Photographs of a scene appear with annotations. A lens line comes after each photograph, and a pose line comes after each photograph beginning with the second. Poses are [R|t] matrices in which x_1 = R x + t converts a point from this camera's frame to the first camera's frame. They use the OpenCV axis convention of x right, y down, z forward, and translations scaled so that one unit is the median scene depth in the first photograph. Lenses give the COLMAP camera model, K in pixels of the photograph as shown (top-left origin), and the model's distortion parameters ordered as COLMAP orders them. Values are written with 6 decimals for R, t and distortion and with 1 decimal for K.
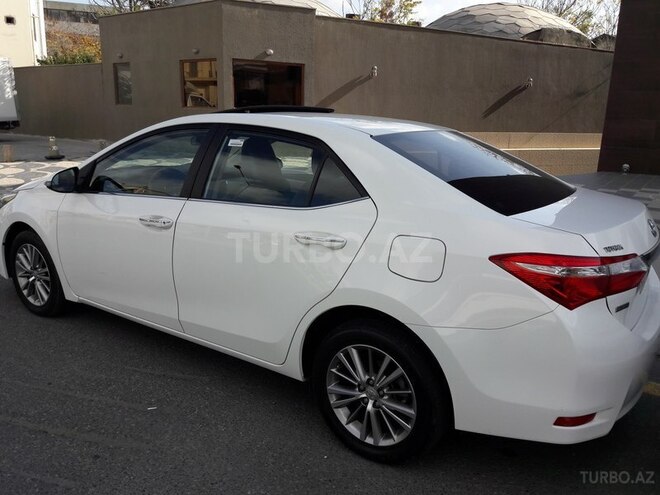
lens RADIAL K [[533.6, 0, 330.0], [0, 533.6, 247.5], [0, 0, 1]] dist [0.104213, -0.246720]
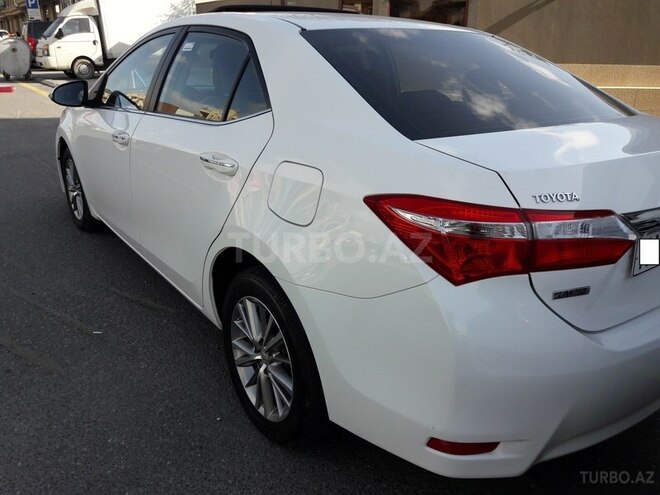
lens RADIAL K [[533.6, 0, 330.0], [0, 533.6, 247.5], [0, 0, 1]] dist [0.104213, -0.246720]
pose [[0.947069, 0.105120, -0.303331, 0.428515], [-0.071305, 0.990148, 0.120507, 0.001725], [0.313011, -0.092499, 0.945234, 0.291307]]
